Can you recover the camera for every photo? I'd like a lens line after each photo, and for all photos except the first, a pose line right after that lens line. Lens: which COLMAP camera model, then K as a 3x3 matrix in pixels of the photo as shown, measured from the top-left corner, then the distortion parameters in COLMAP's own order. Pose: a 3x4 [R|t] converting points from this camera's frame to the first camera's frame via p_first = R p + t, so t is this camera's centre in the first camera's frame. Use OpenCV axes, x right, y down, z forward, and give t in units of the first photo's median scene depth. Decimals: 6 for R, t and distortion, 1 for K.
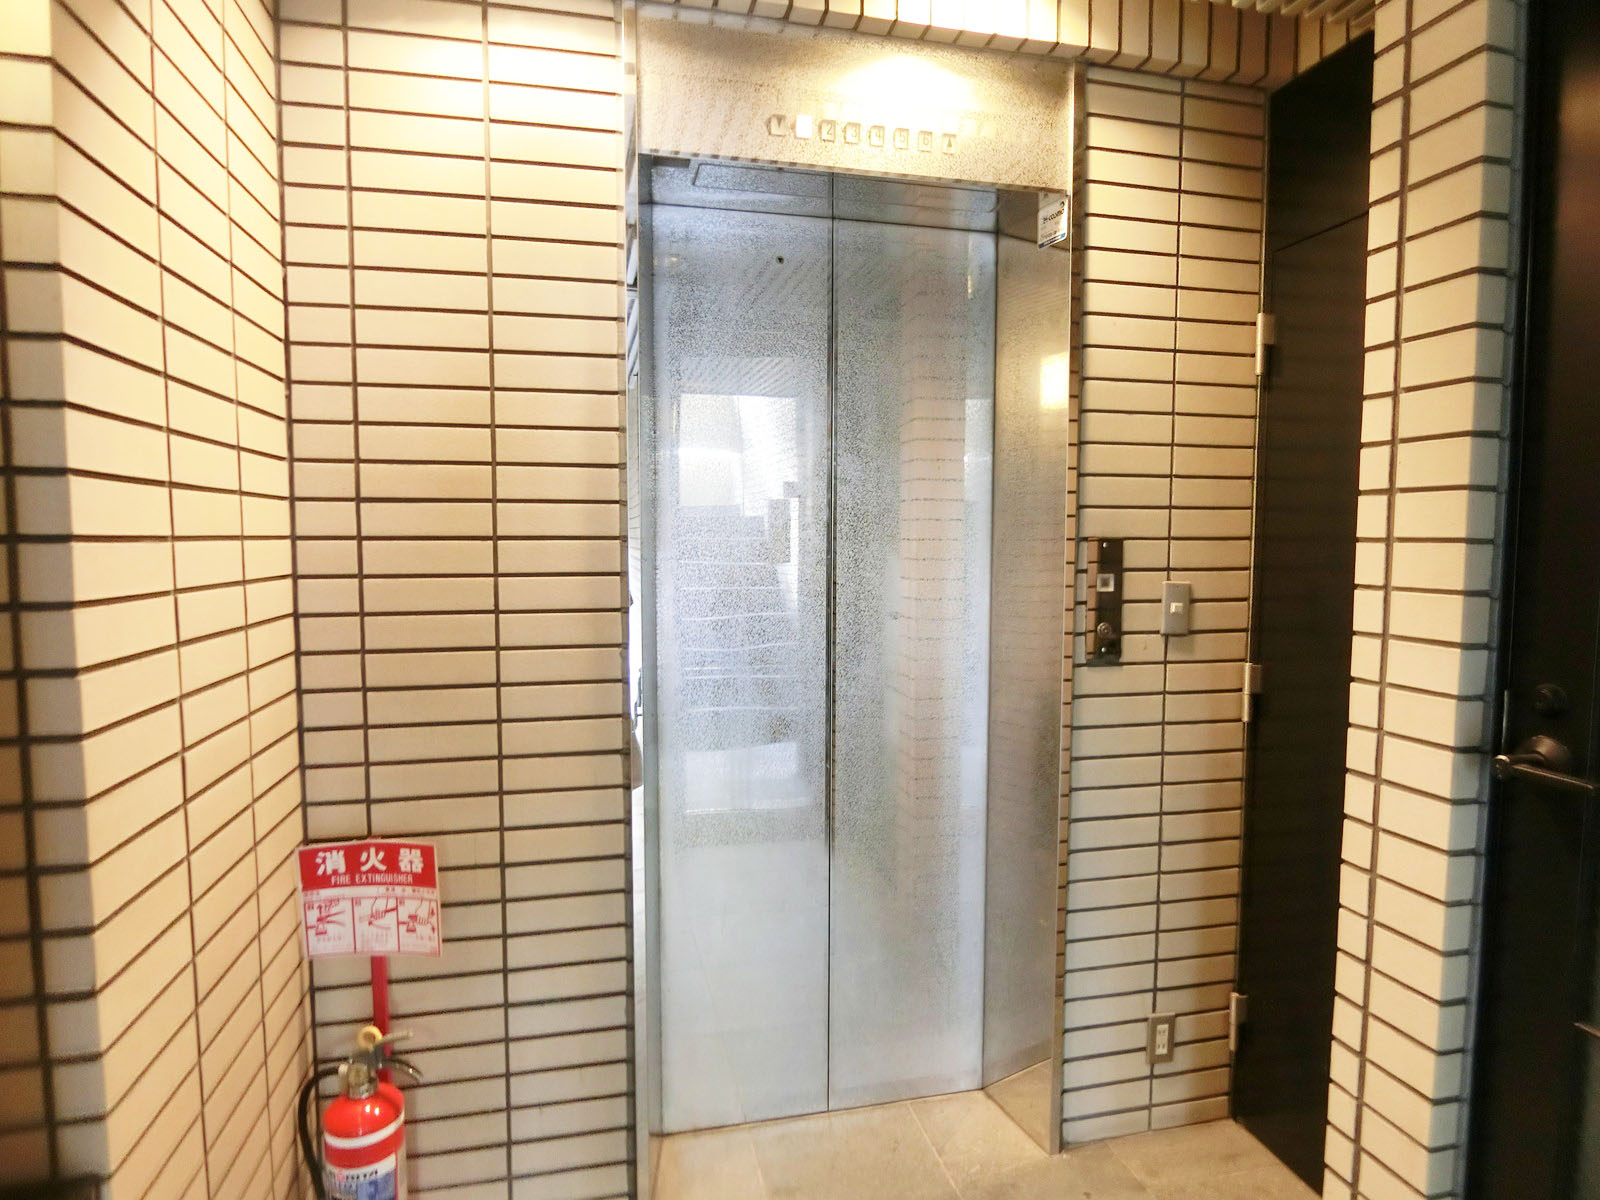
lens RADIAL K [[932.1, 0, 800.0], [0, 932.1, 600.0], [0, 0, 1]] dist [-0.000508, -0.001149]
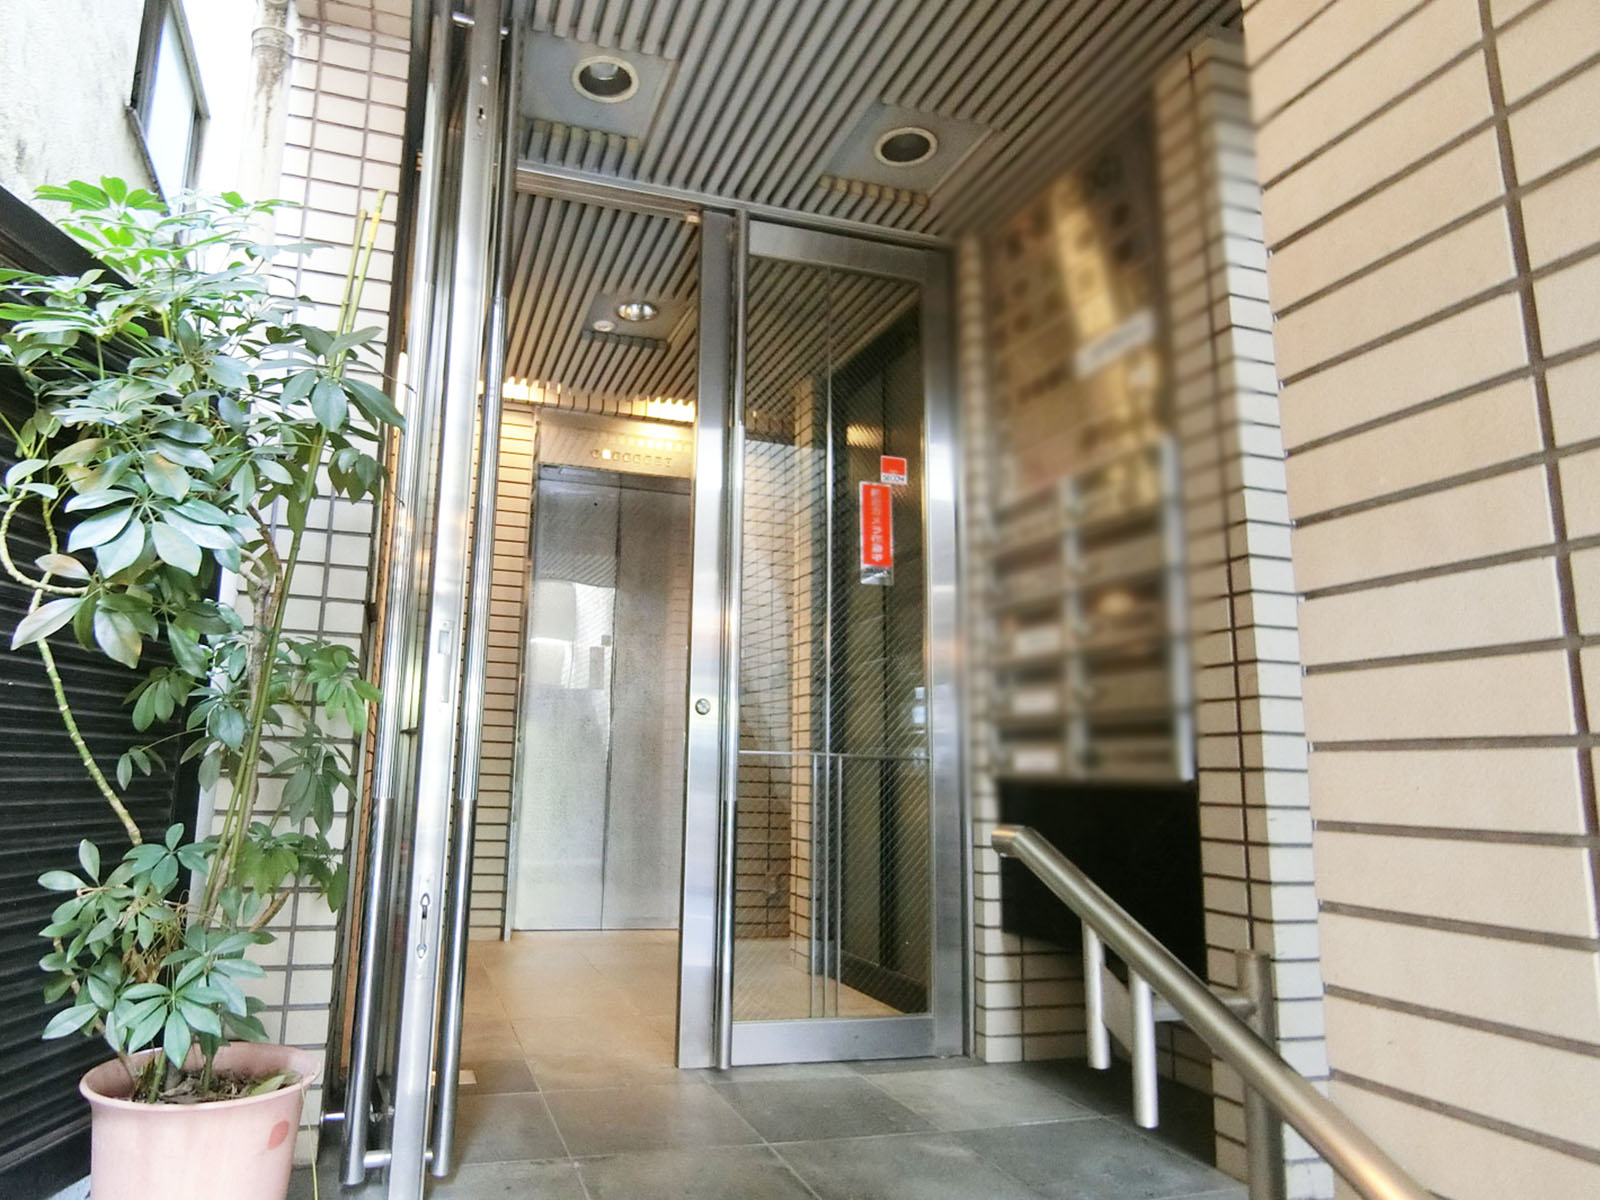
lens RADIAL K [[979.5, 0, 800.0], [0, 979.5, 600.0], [0, 0, 1]] dist [-0.024495, -0.002786]
pose [[0.986643, 0.026893, 0.160660, 0.102605], [0.011937, 0.971690, -0.235960, 0.472823], [-0.162458, 0.234726, 0.958390, -1.447181]]
